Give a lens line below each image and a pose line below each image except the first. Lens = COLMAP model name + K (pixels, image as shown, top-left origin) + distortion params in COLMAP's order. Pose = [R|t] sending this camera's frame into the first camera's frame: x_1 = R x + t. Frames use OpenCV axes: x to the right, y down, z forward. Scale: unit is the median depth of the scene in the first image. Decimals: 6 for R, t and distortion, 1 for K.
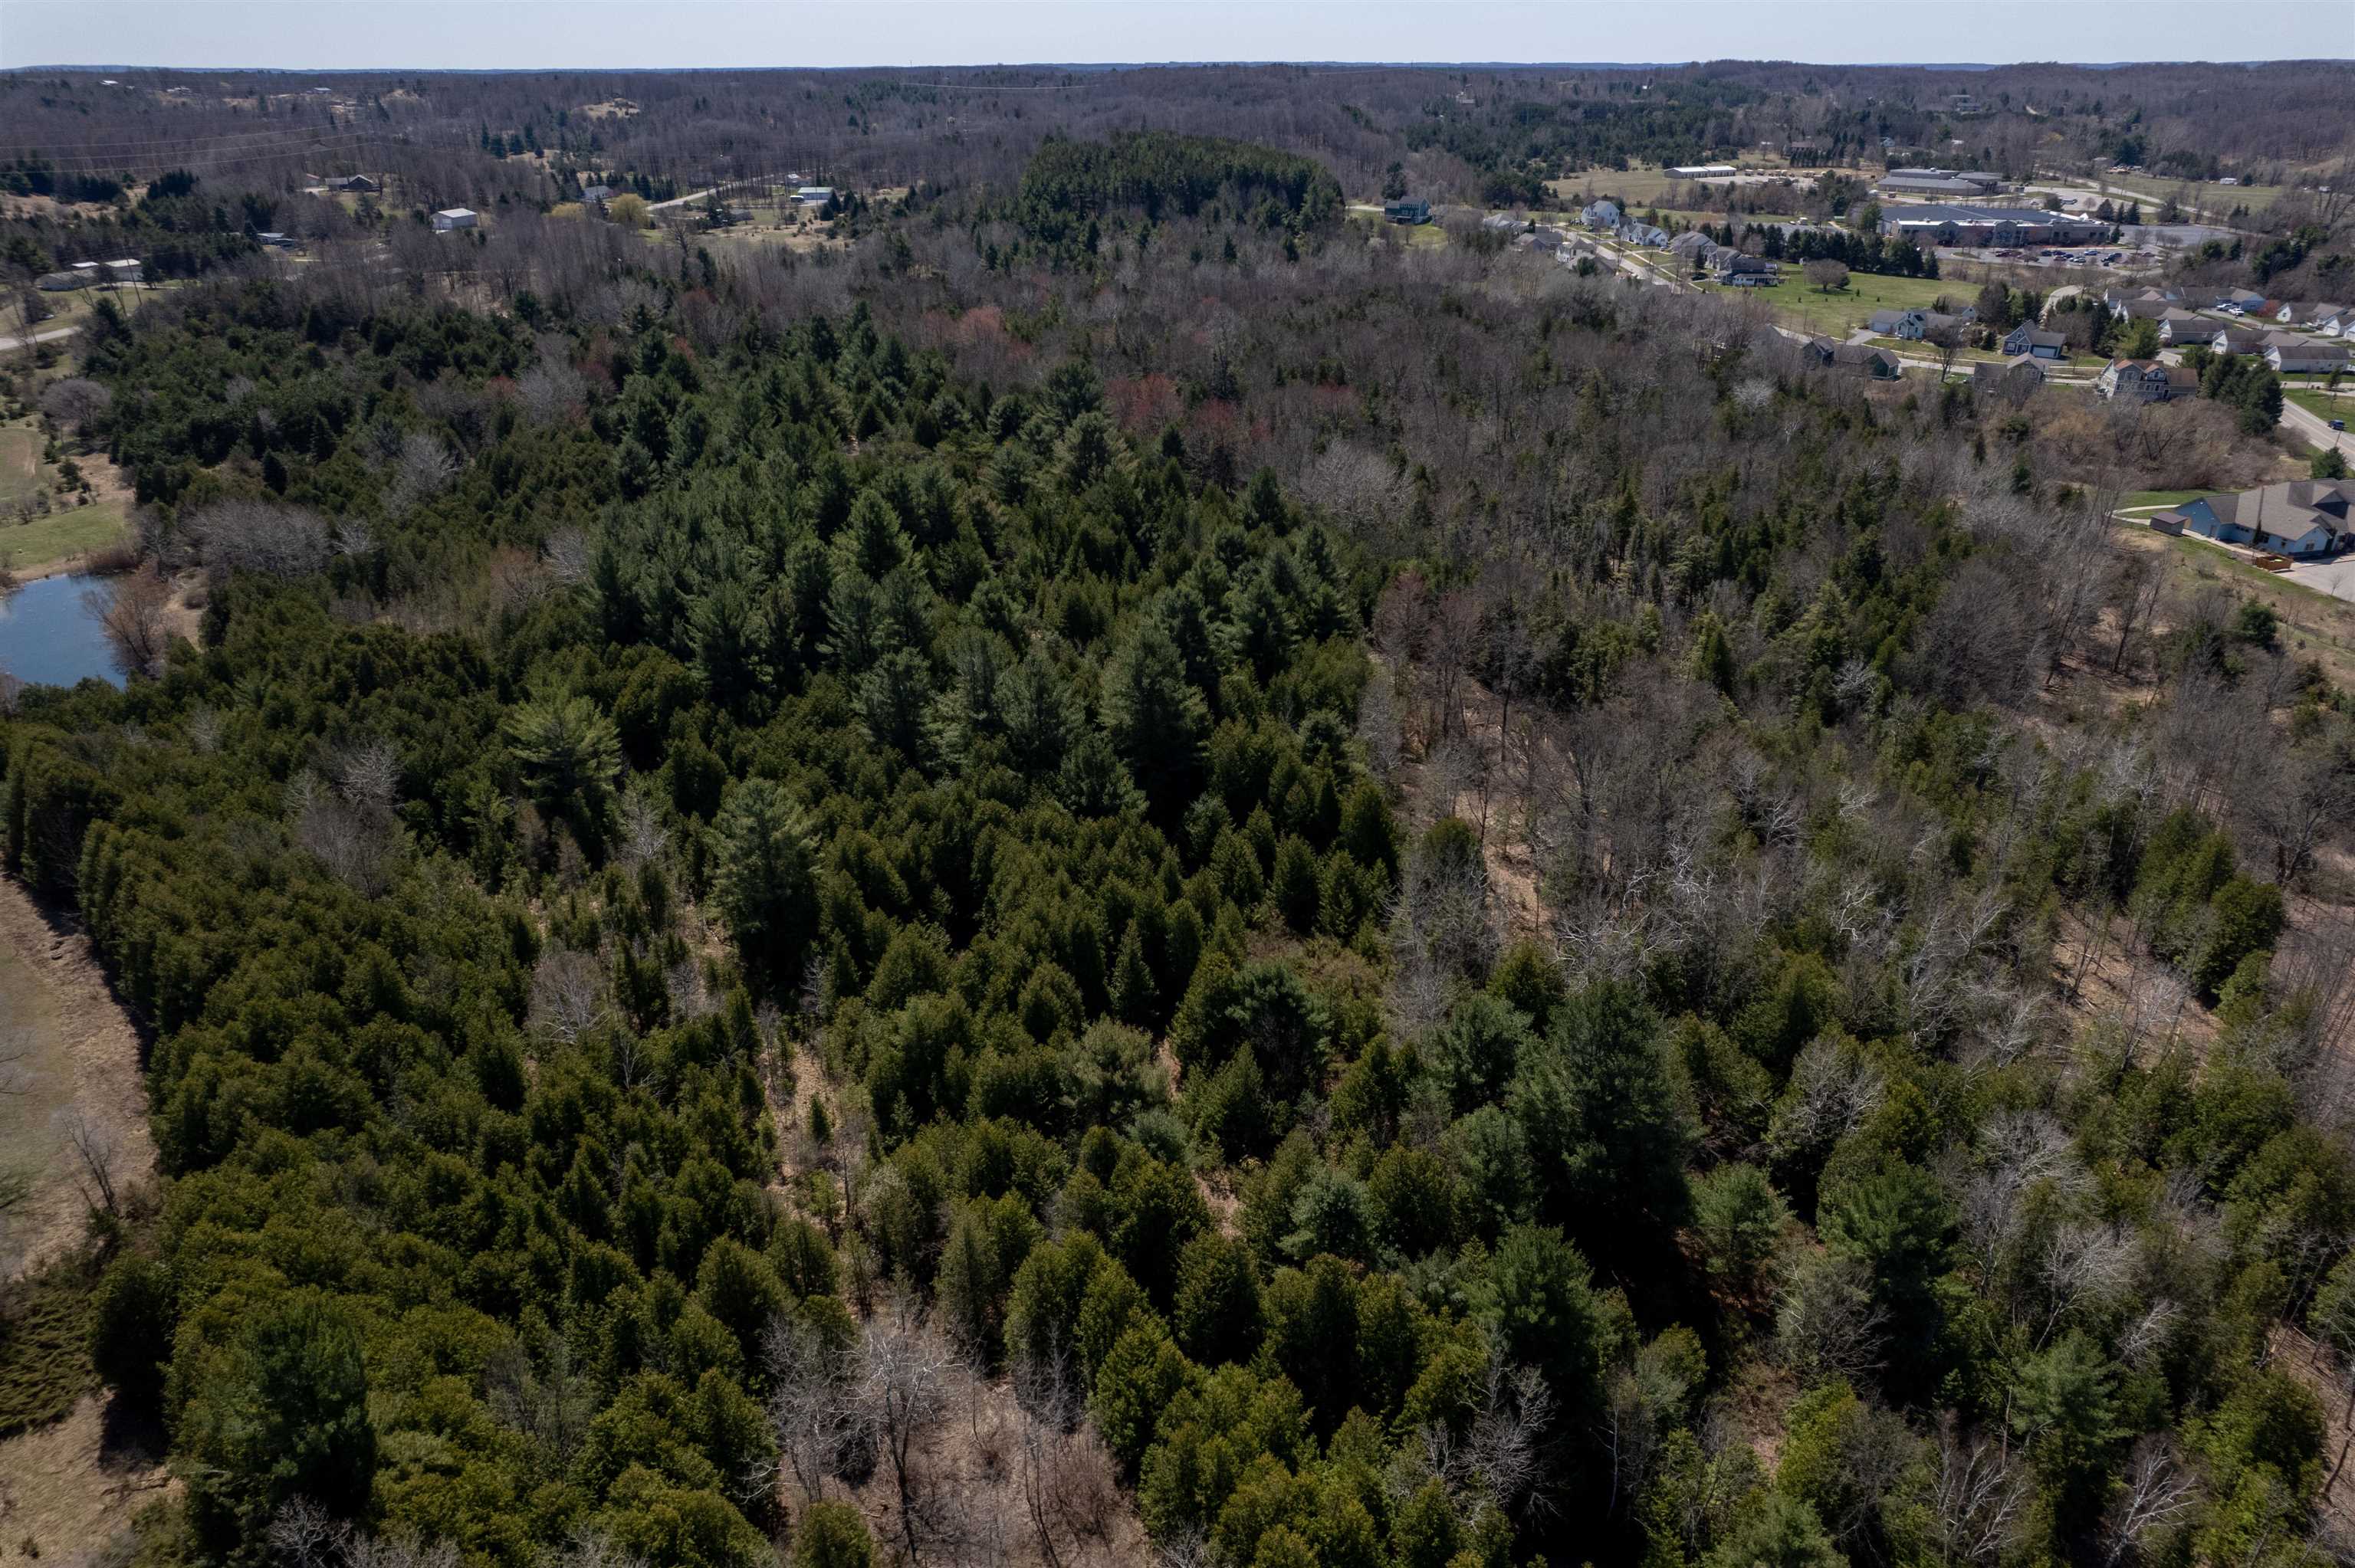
lens RADIAL K [[1514.8, 0, 1193.5], [0, 1514.8, 785.4], [0, 0, 1]] dist [-0.083720, 0.078767]
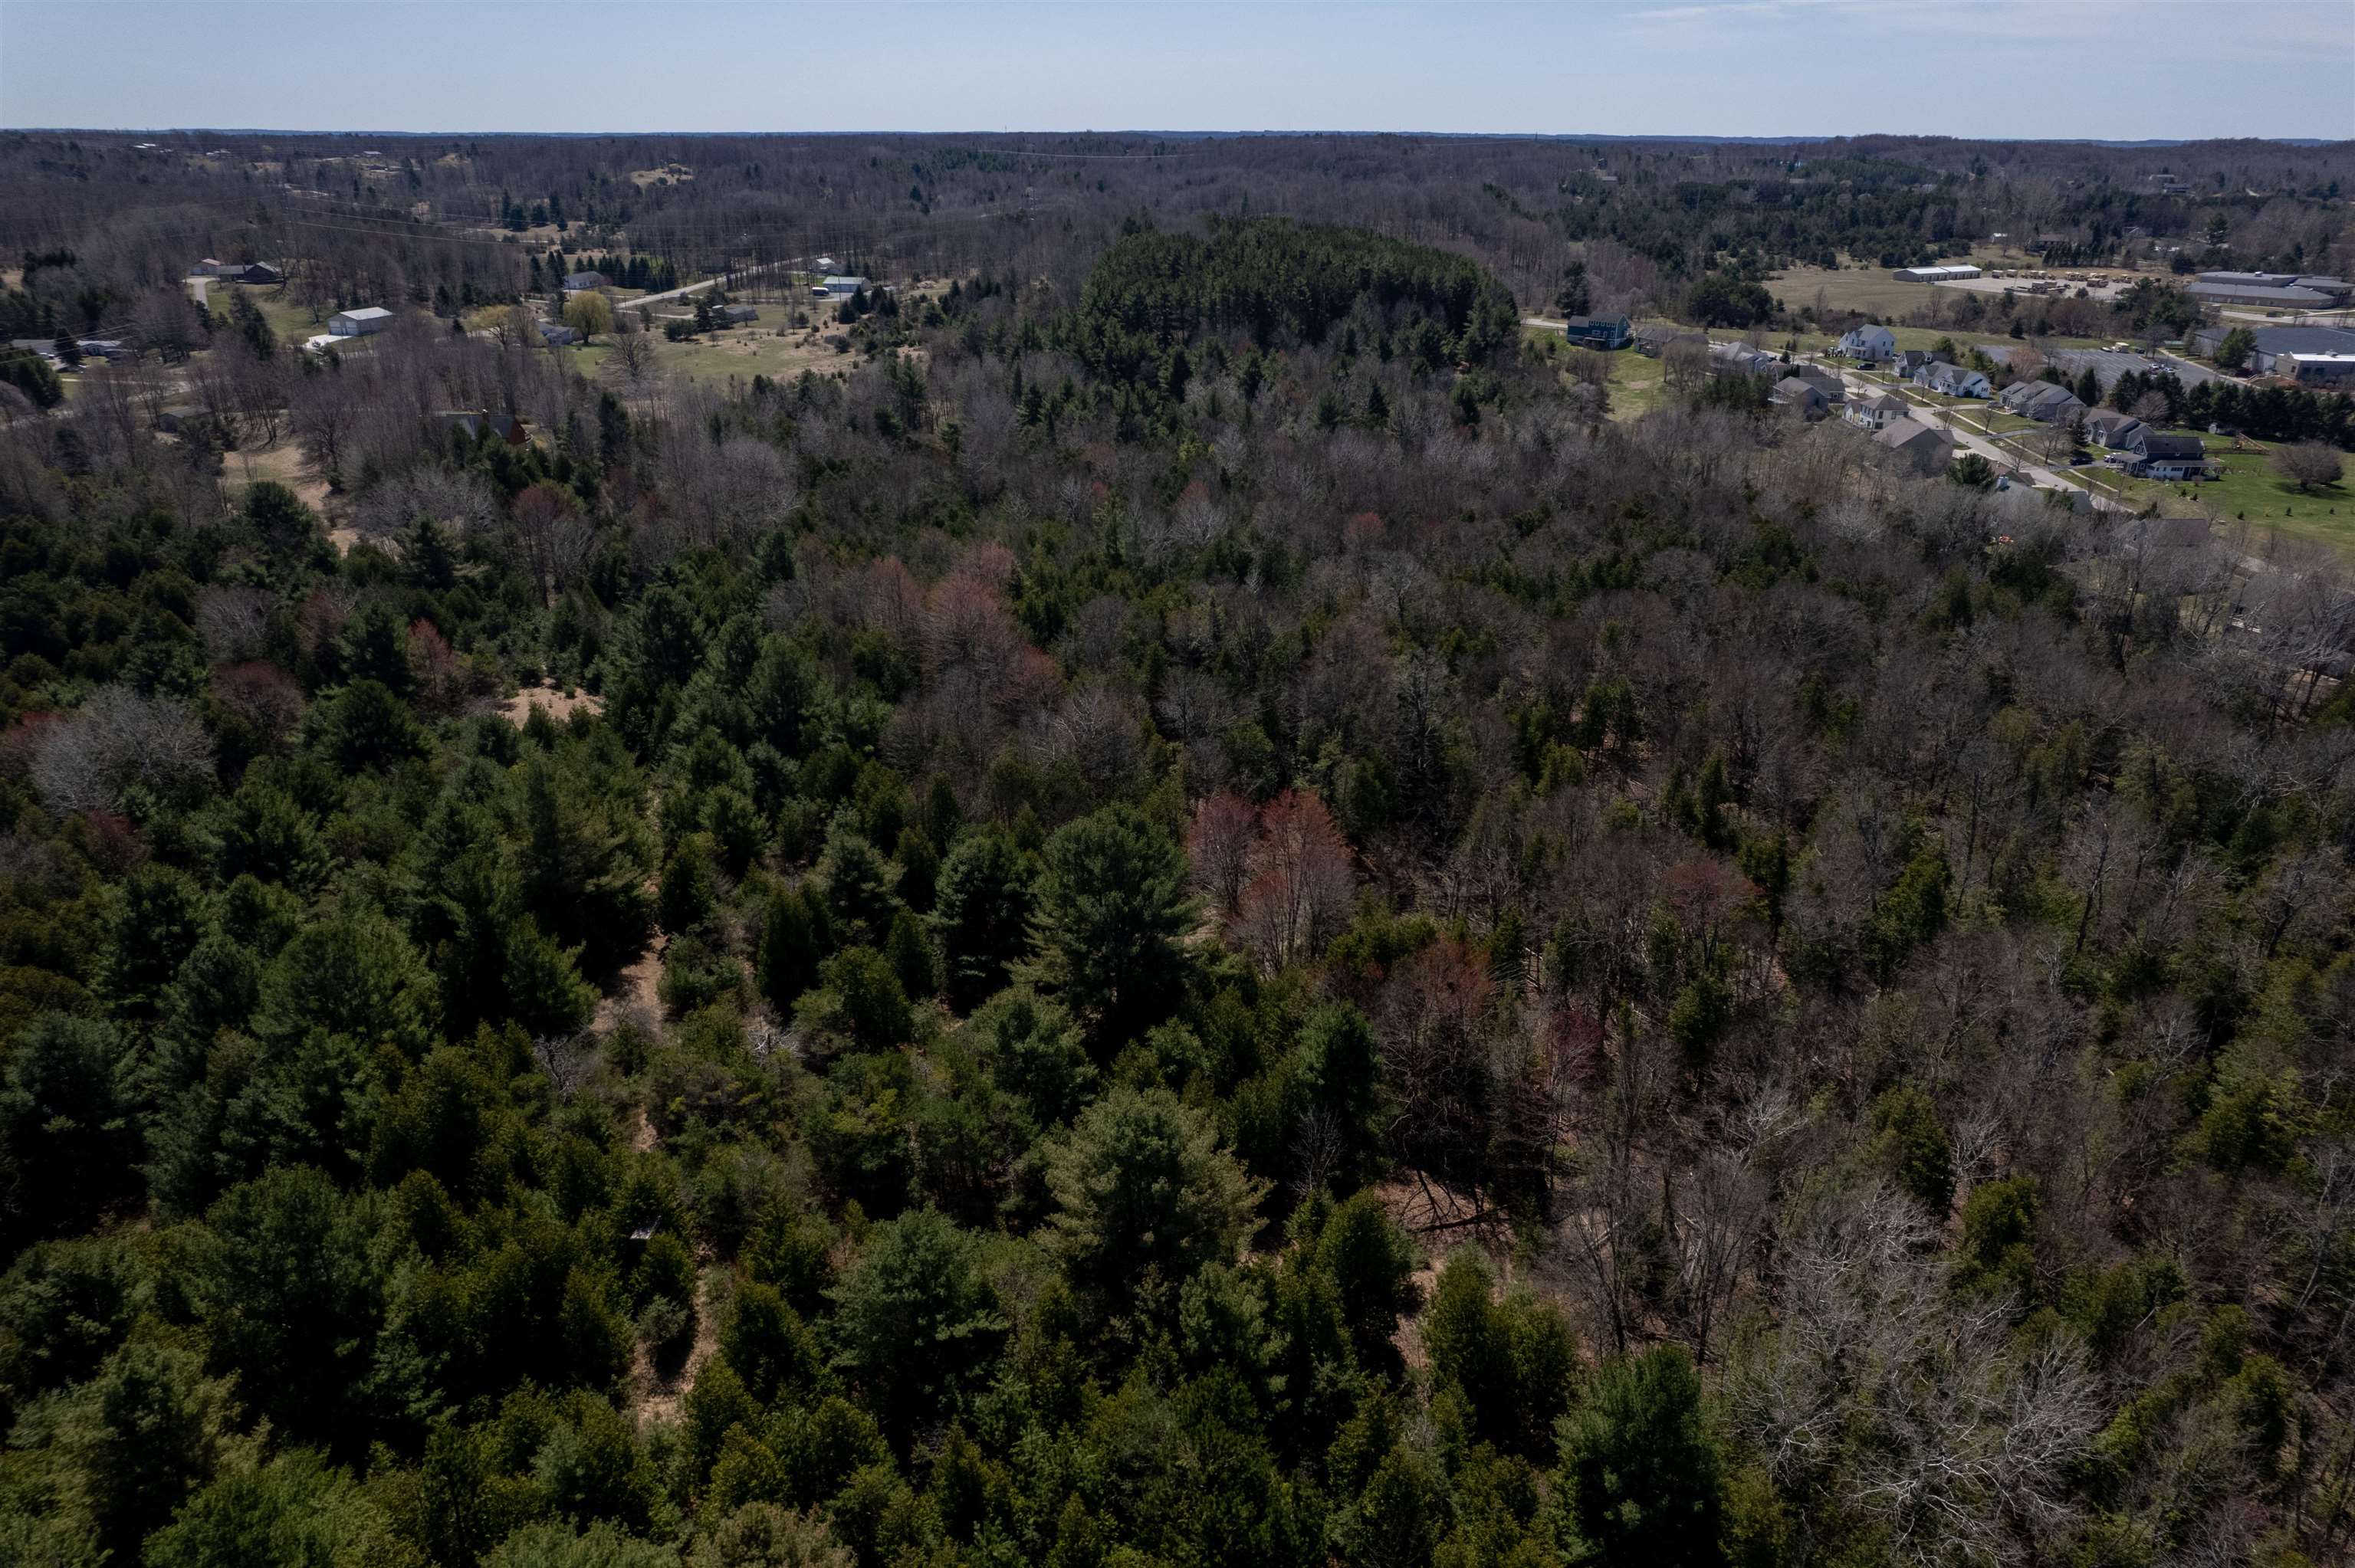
lens RADIAL K [[1514.8, 0, 1193.5], [0, 1514.8, 785.4], [0, 0, 1]] dist [-0.083720, 0.078767]
pose [[0.998340, 0.029532, -0.049451, -0.014559], [-0.031414, 0.998795, -0.037714, -0.108707], [0.048277, 0.039205, 0.998064, 0.223804]]
